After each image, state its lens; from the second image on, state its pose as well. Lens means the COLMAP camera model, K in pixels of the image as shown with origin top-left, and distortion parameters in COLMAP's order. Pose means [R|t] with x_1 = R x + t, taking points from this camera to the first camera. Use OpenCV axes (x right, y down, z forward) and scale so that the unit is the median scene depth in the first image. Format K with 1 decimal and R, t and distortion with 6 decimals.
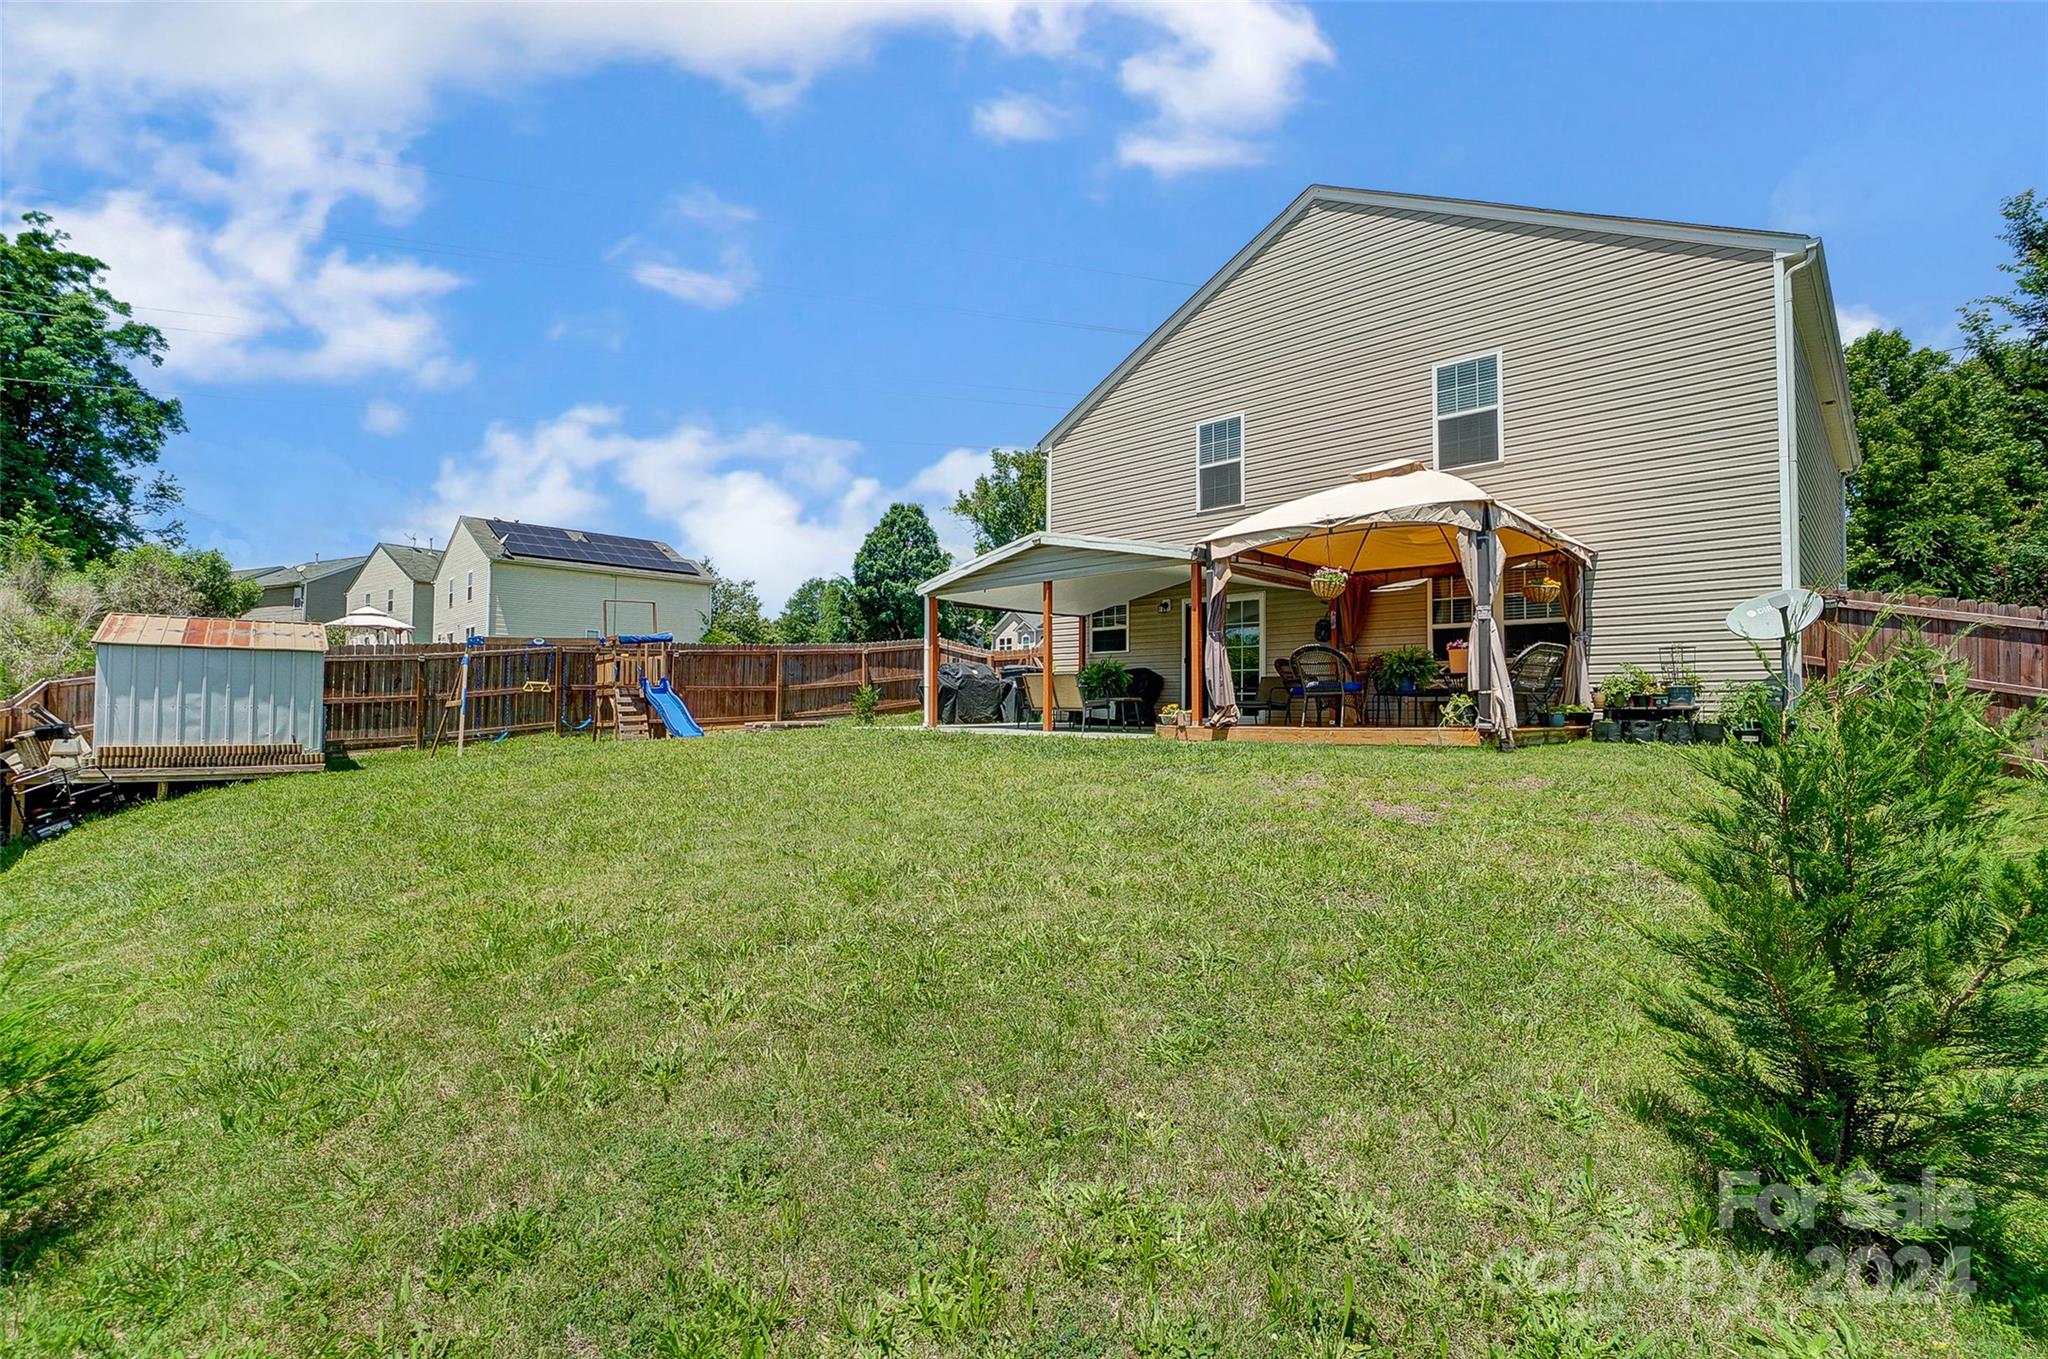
lens RADIAL K [[916.6, 0, 1011.0], [0, 916.6, 684.2], [0, 0, 1]] dist [-0.069639, 0.024671]
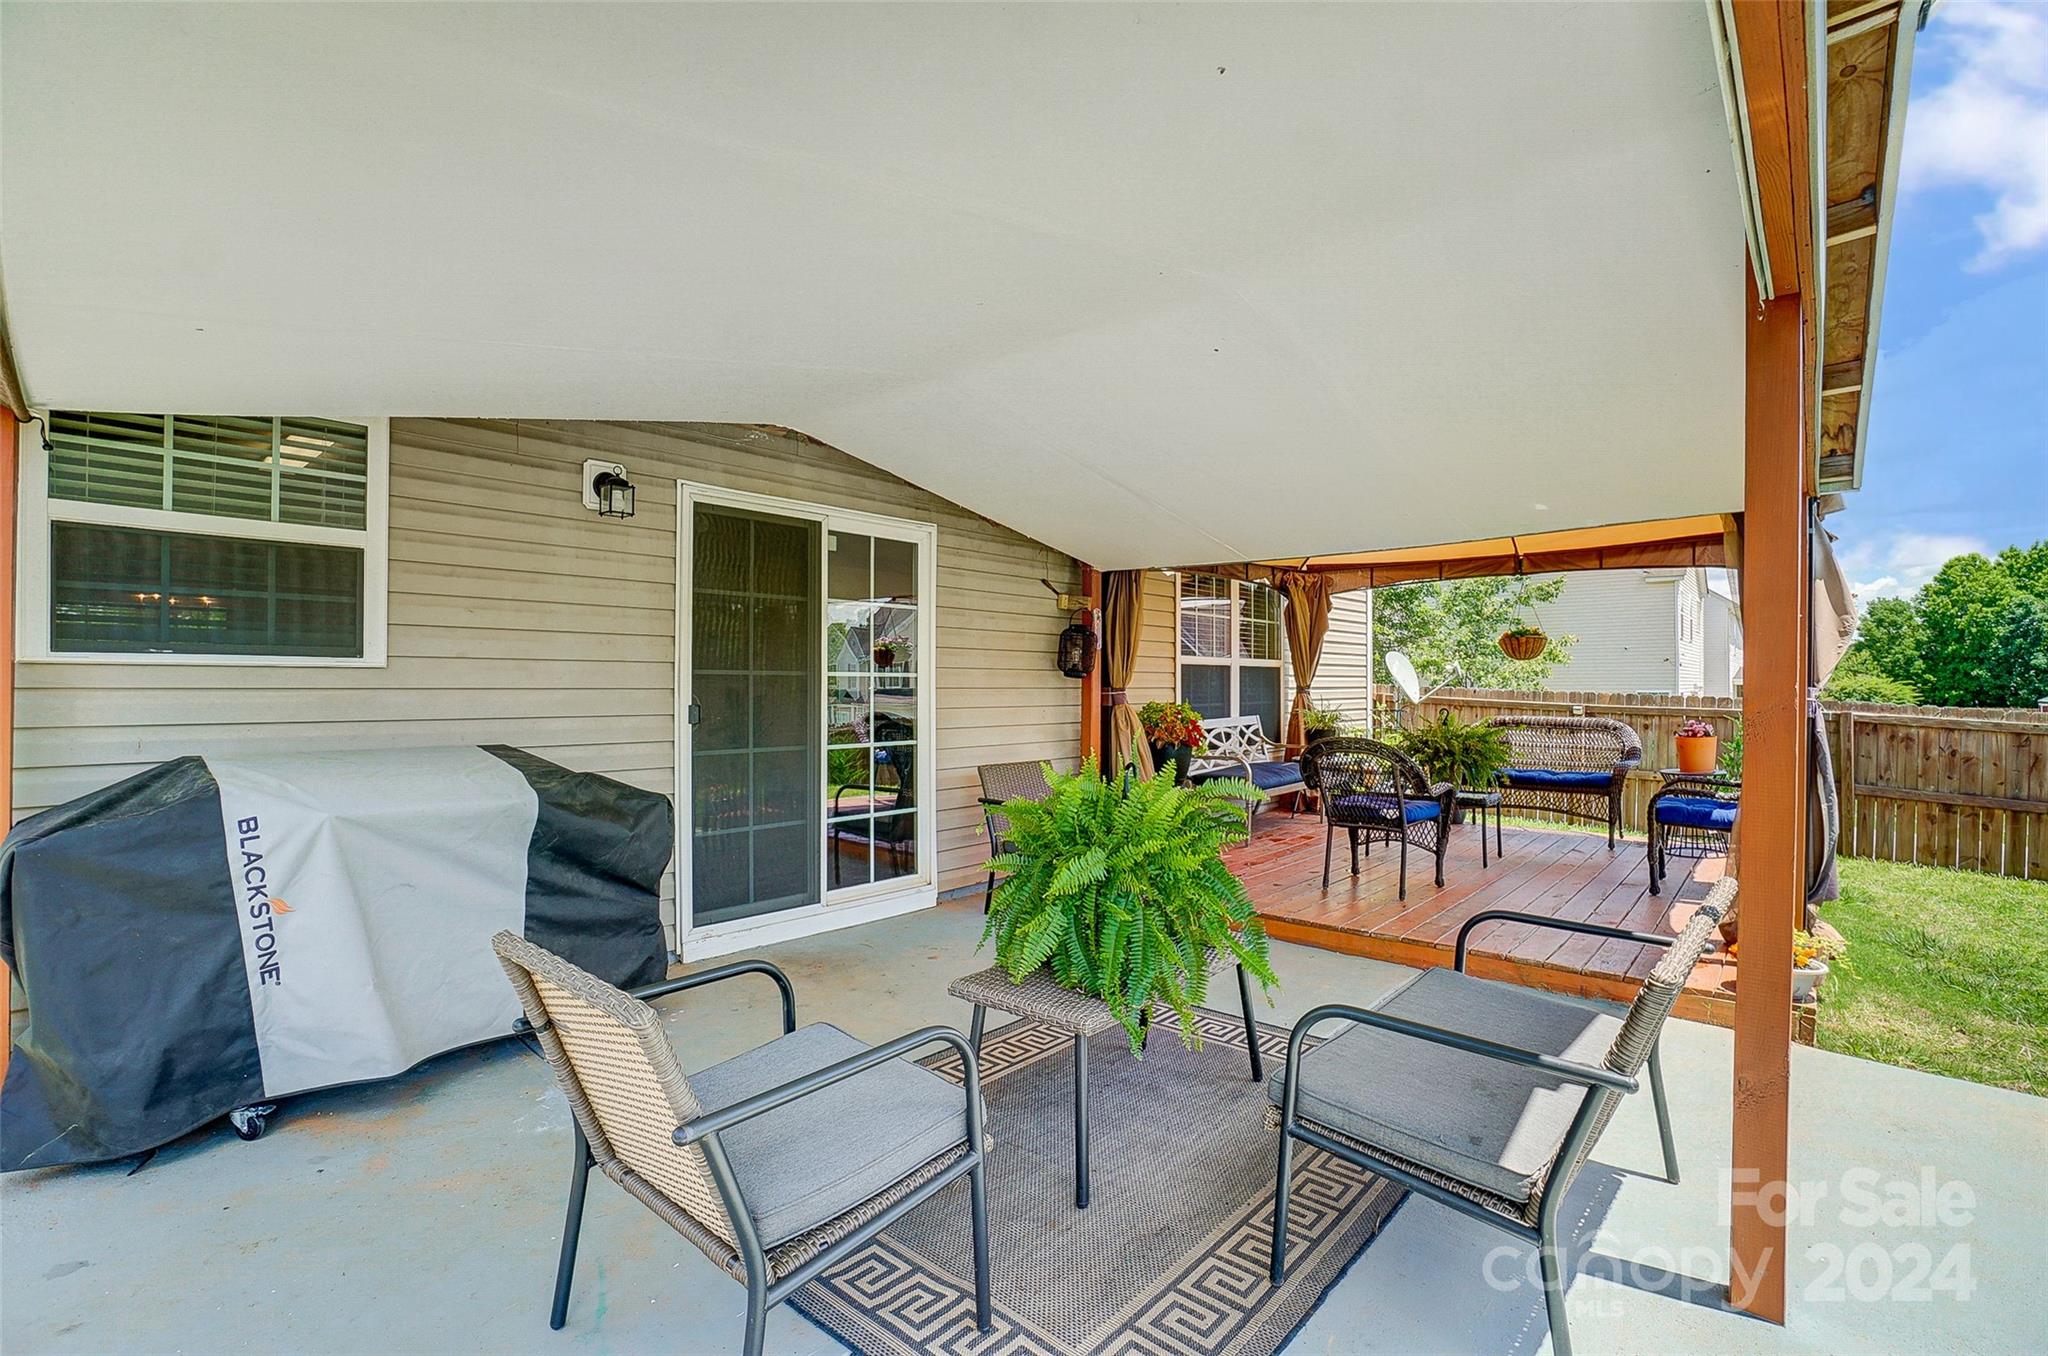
lens RADIAL K [[916.6, 0, 1011.0], [0, 916.6, 682.7], [0, 0, 1]] dist [-0.069639, 0.024671]
pose [[-0.050637, -0.003866, 0.998710, -0.090332], [-0.031667, 0.999496, 0.002264, -0.042967], [-0.998215, -0.031511, -0.050734, 1.037209]]
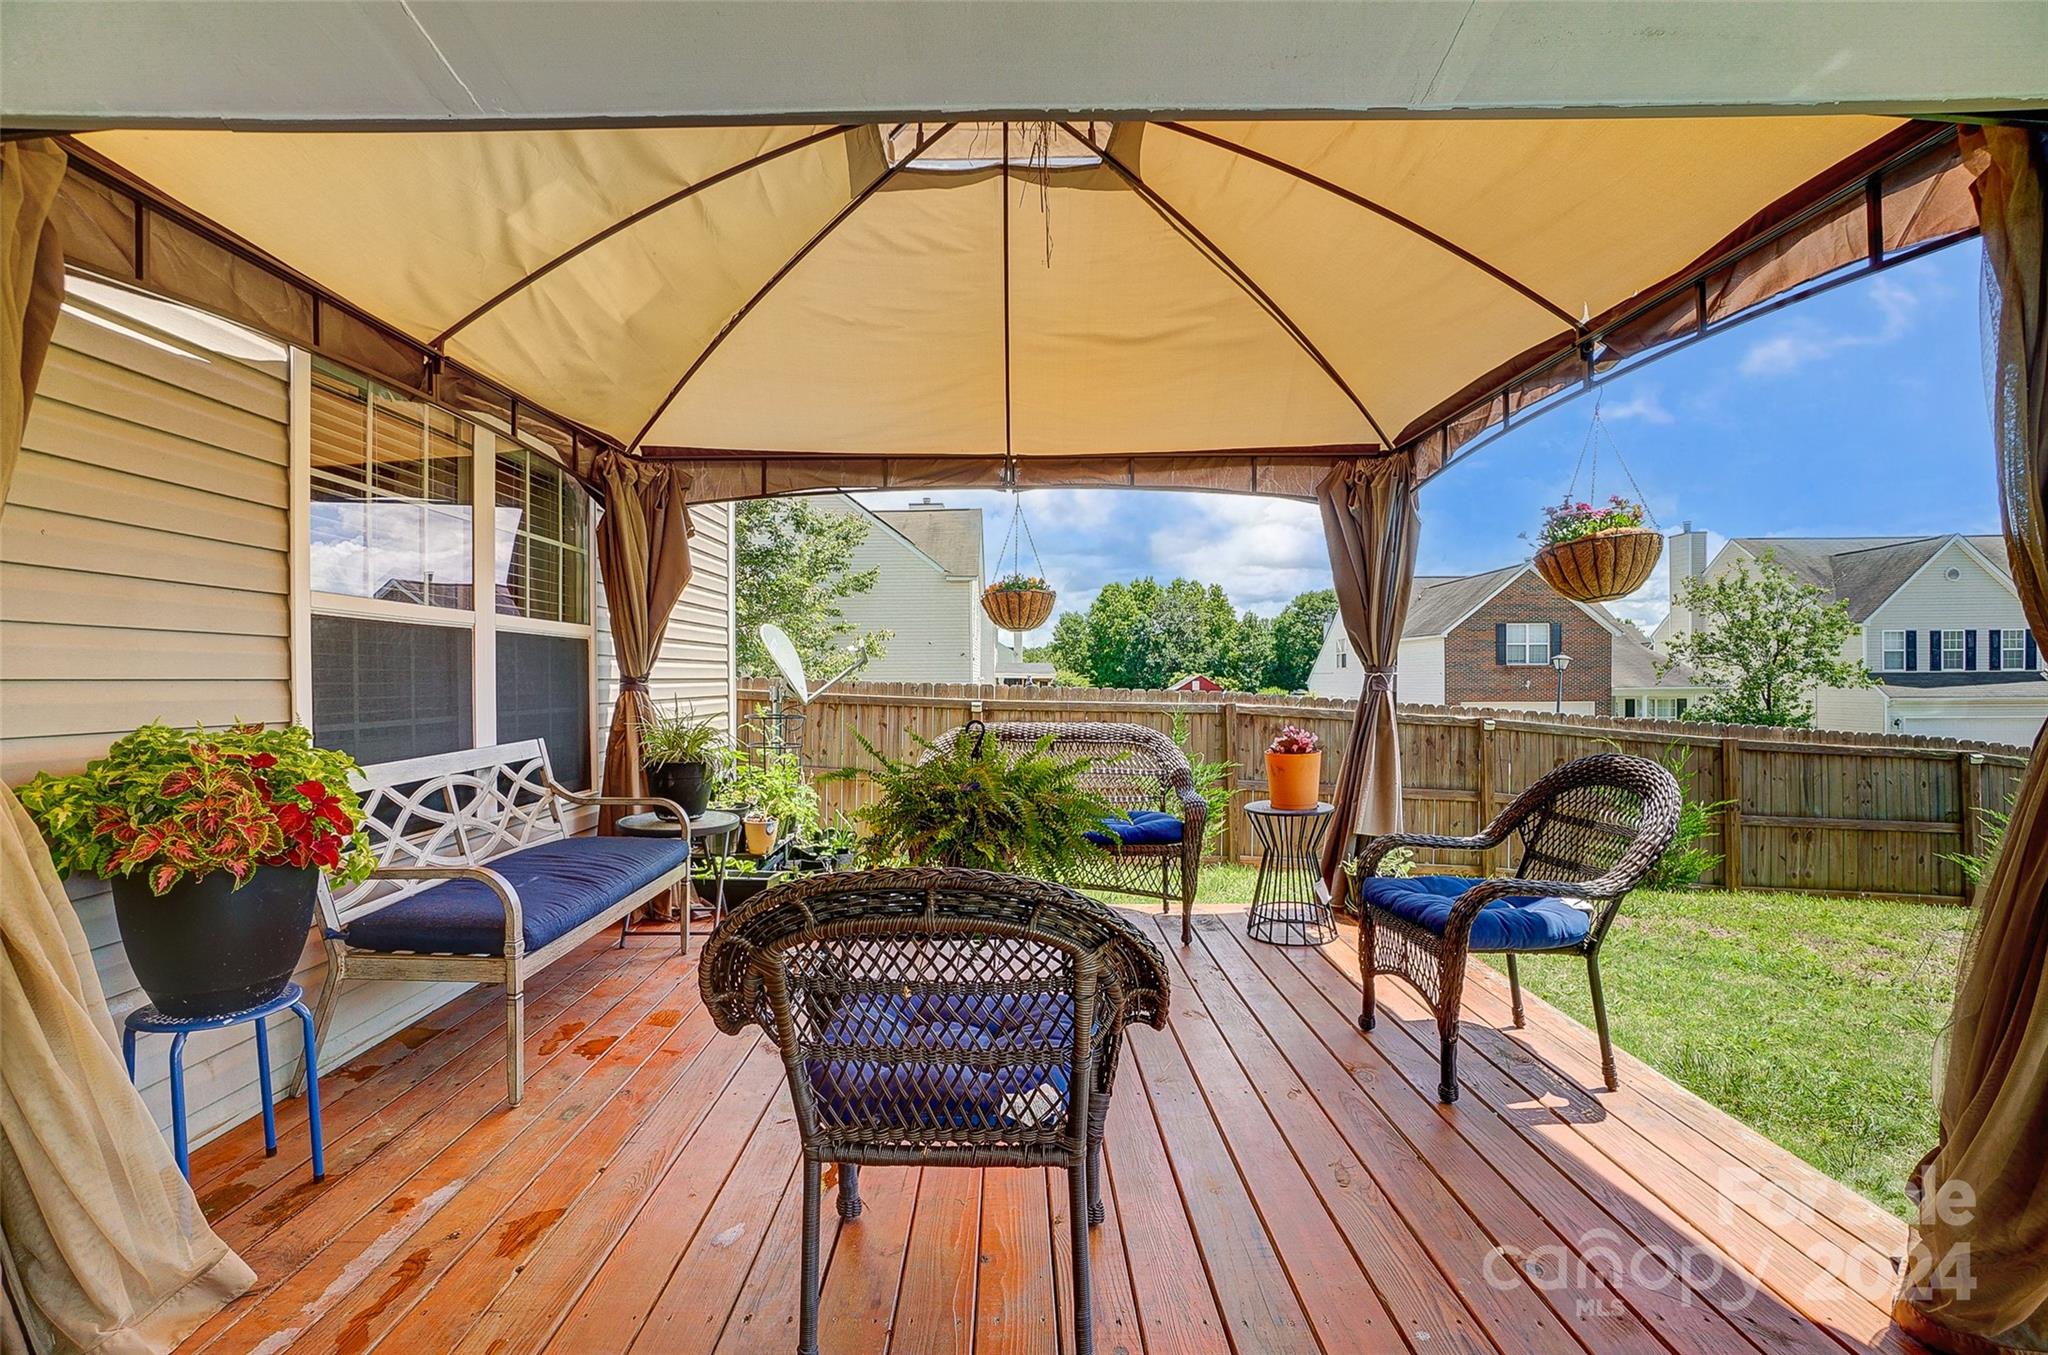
lens RADIAL K [[916.6, 0, 1011.0], [0, 916.6, 682.2], [0, 0, 1]] dist [-0.069639, 0.024671]
pose [[-0.711040, -0.005658, 0.703128, 0.196170], [-0.021881, 0.999661, -0.014083, -0.041836], [-0.702811, -0.025399, -0.710923, 0.942106]]
